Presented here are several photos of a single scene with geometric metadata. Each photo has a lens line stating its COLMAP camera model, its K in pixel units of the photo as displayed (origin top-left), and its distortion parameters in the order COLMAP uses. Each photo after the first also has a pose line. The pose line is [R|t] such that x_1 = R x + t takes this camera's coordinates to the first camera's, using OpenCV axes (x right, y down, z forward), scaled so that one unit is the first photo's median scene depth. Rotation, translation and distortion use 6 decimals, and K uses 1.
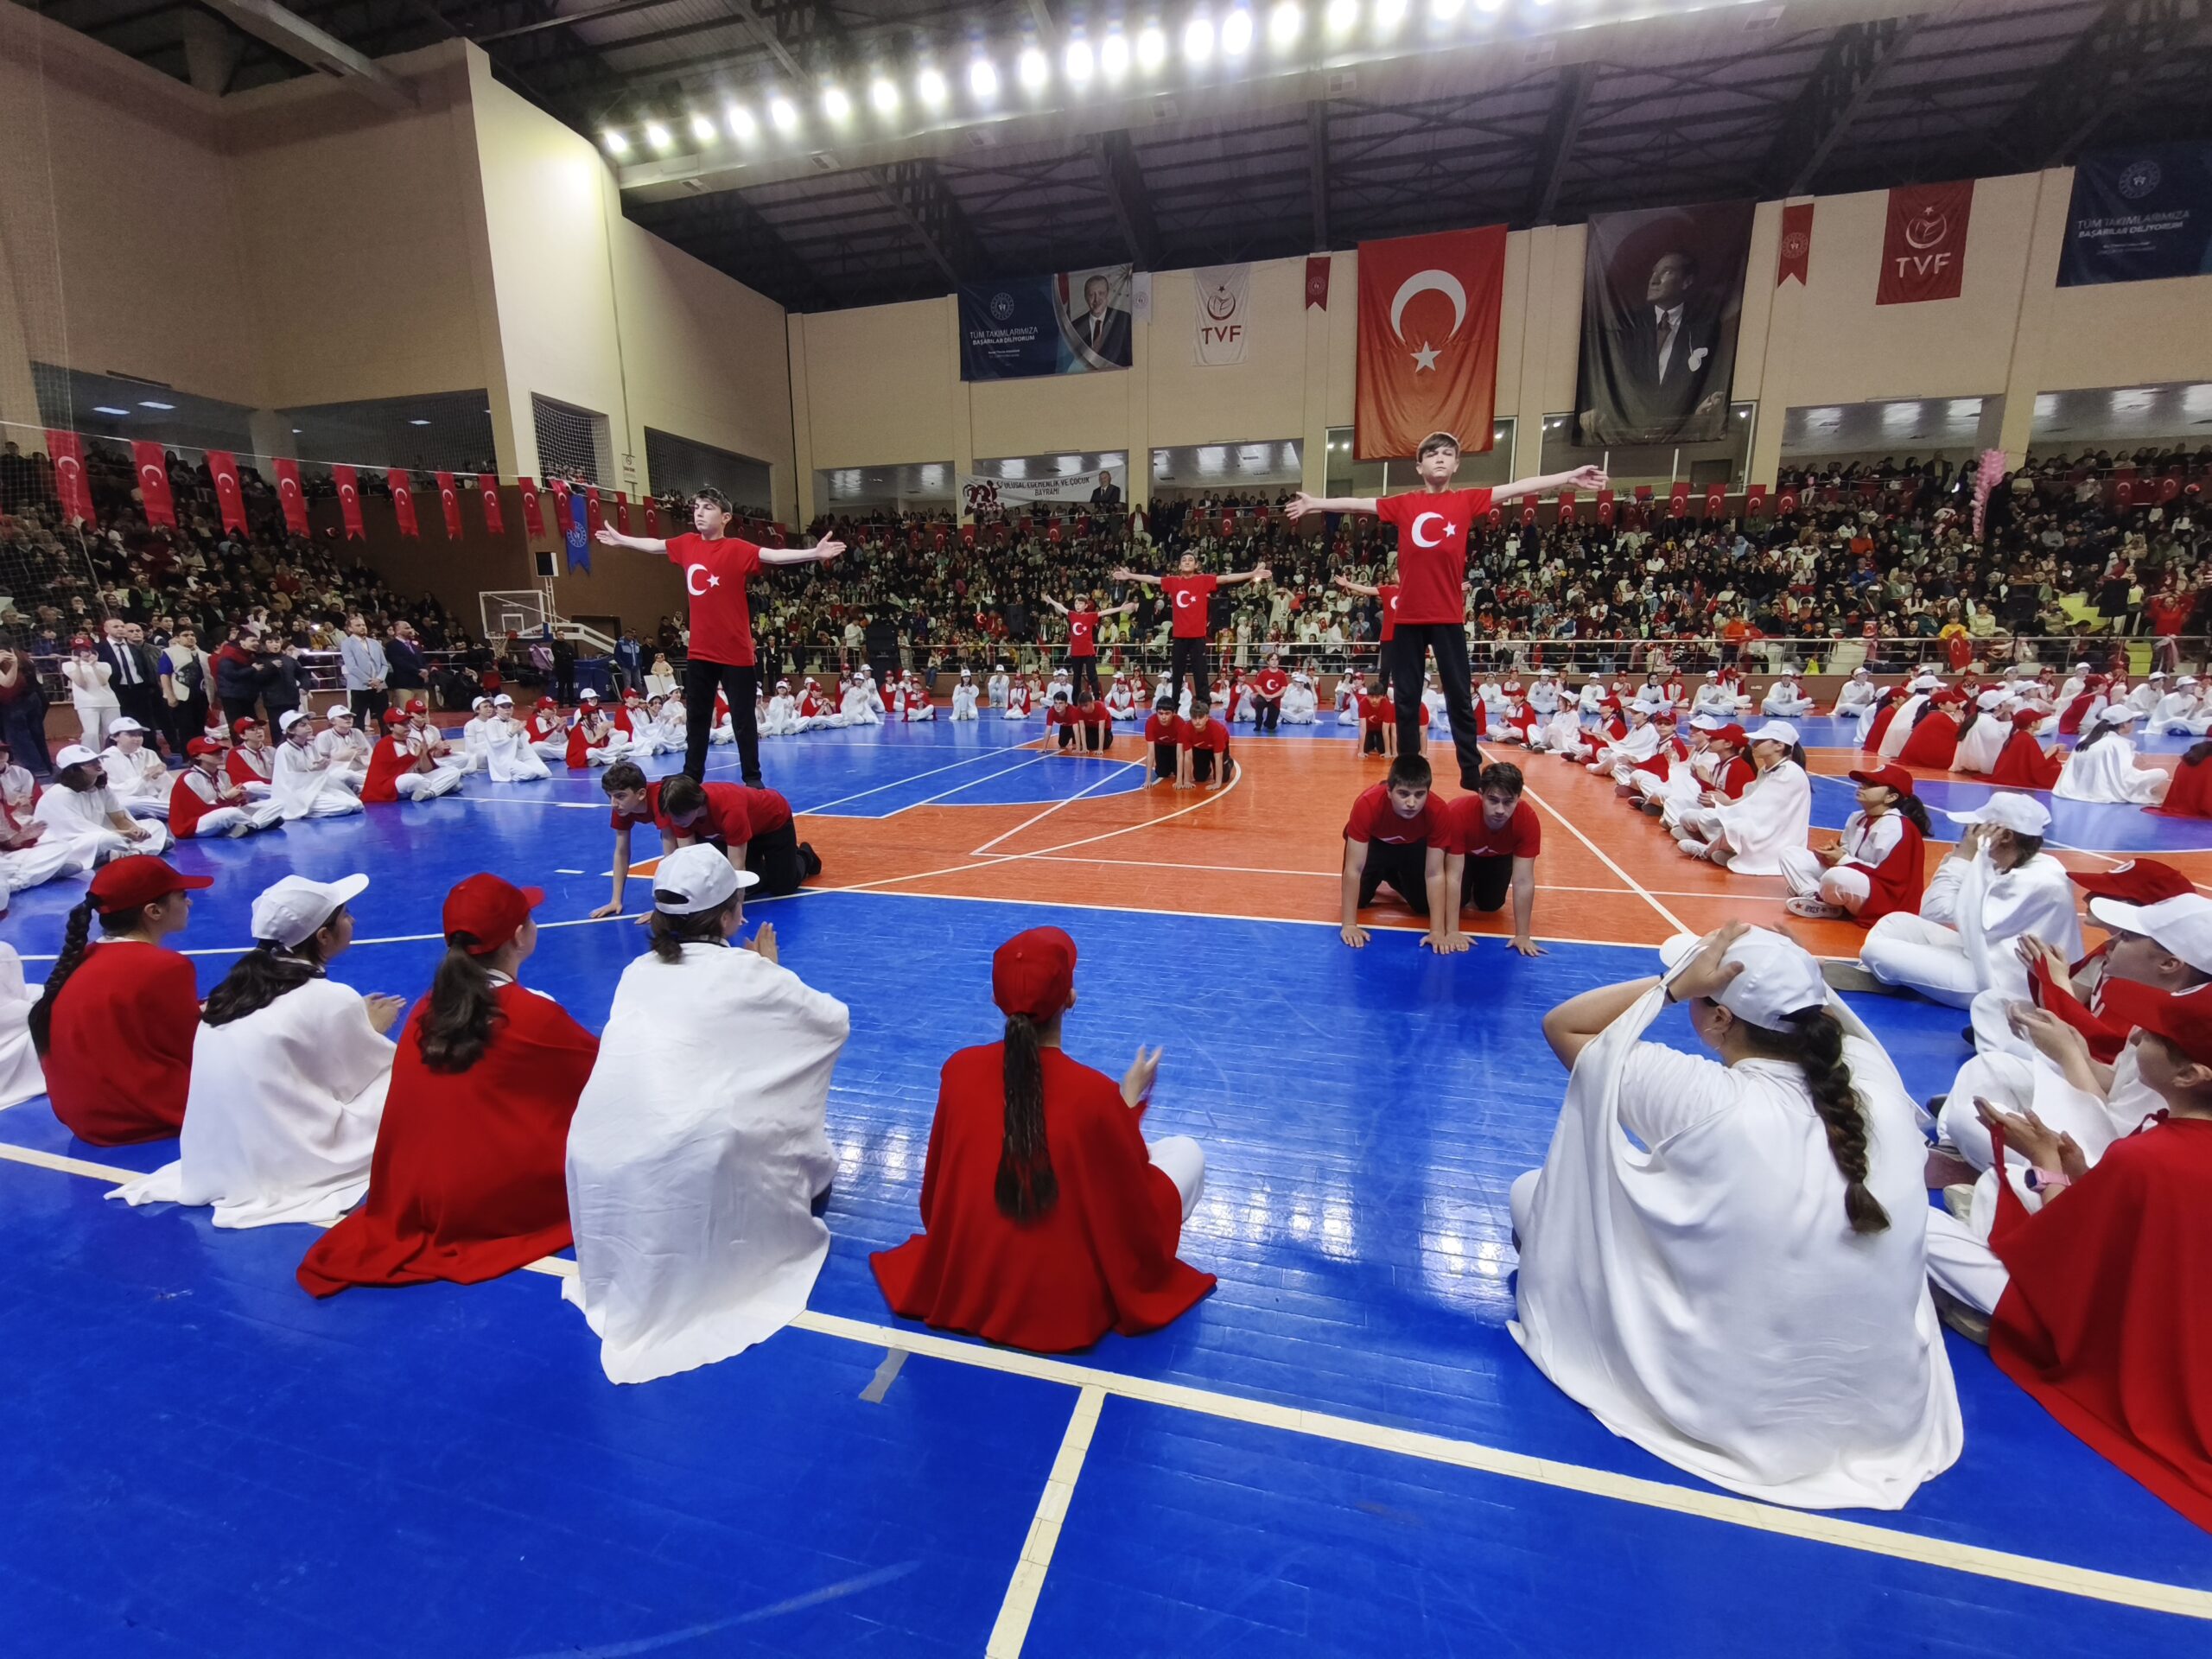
lens RADIAL K [[939.4, 0, 1106.0], [0, 939.4, 829.5], [0, 0, 1]] dist [-0.001854, -0.000373]
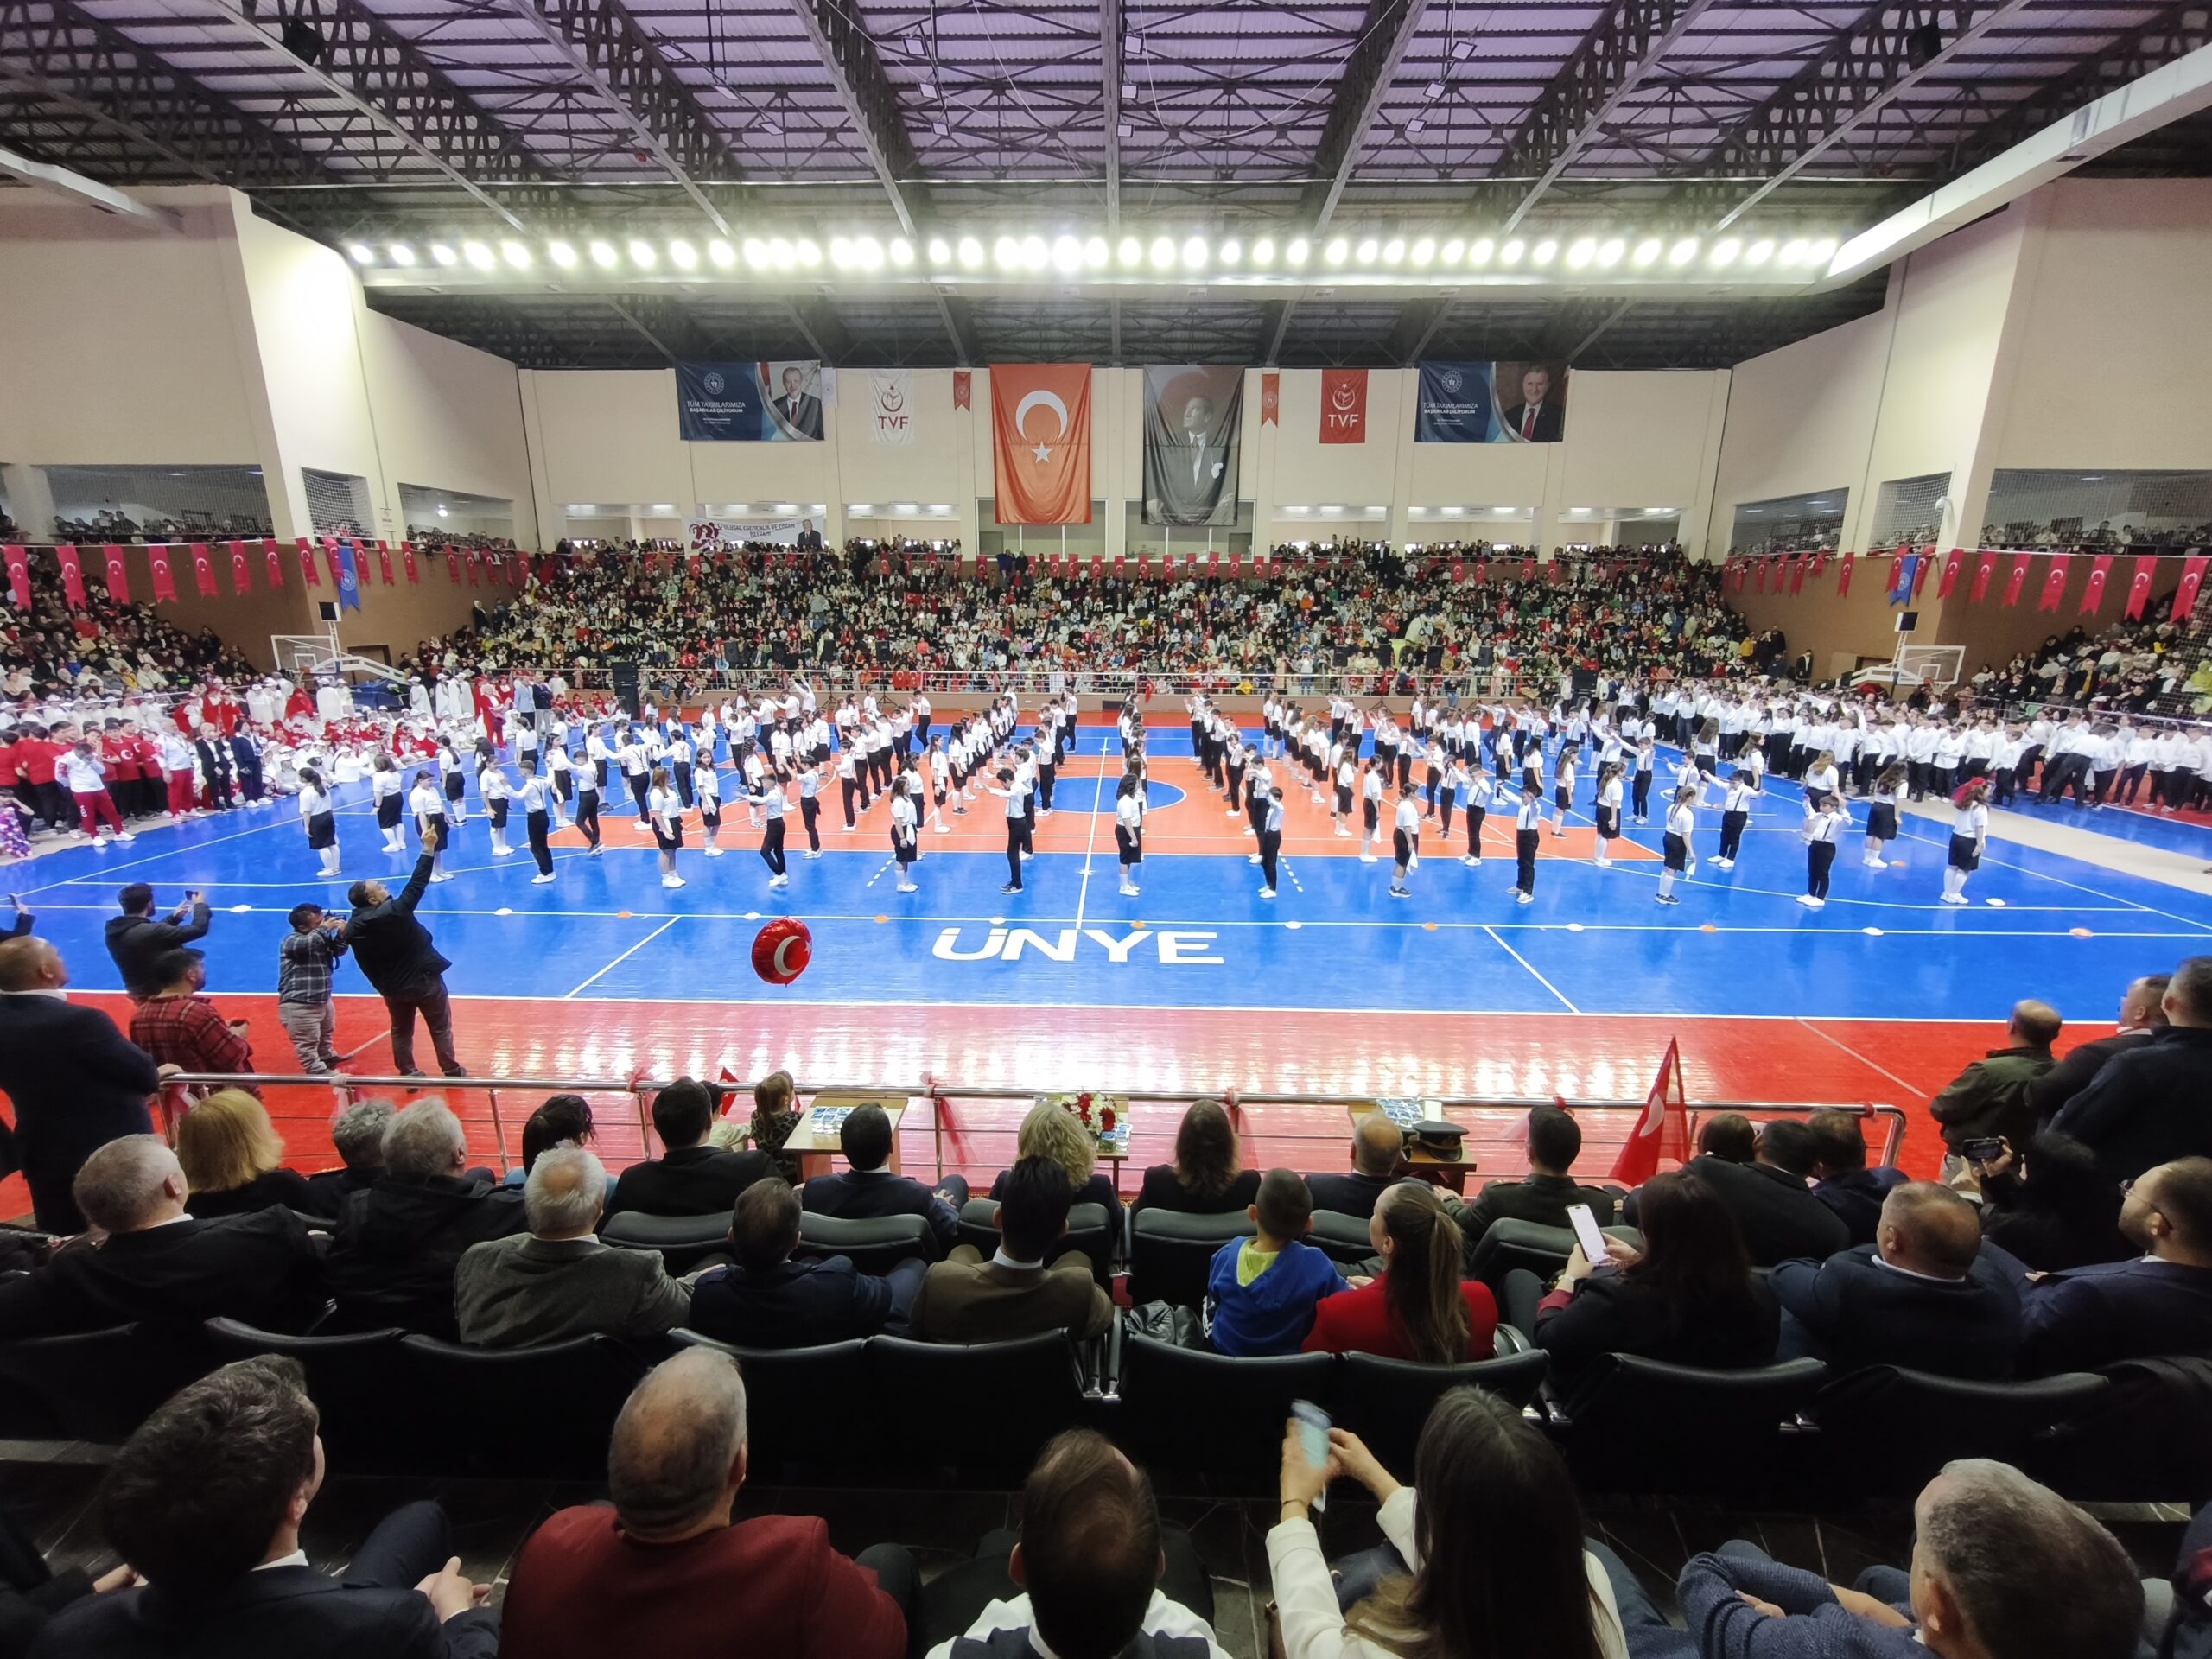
lens RADIAL K [[939.4, 0, 1106.0], [0, 939.4, 829.5], [0, 0, 1]] dist [-0.001854, -0.000373]
pose [[0.971629, -0.045036, 0.232182, 0.094196], [0.033821, 0.998071, 0.052062, -0.020856], [-0.234079, -0.042732, 0.971278, -0.419328]]
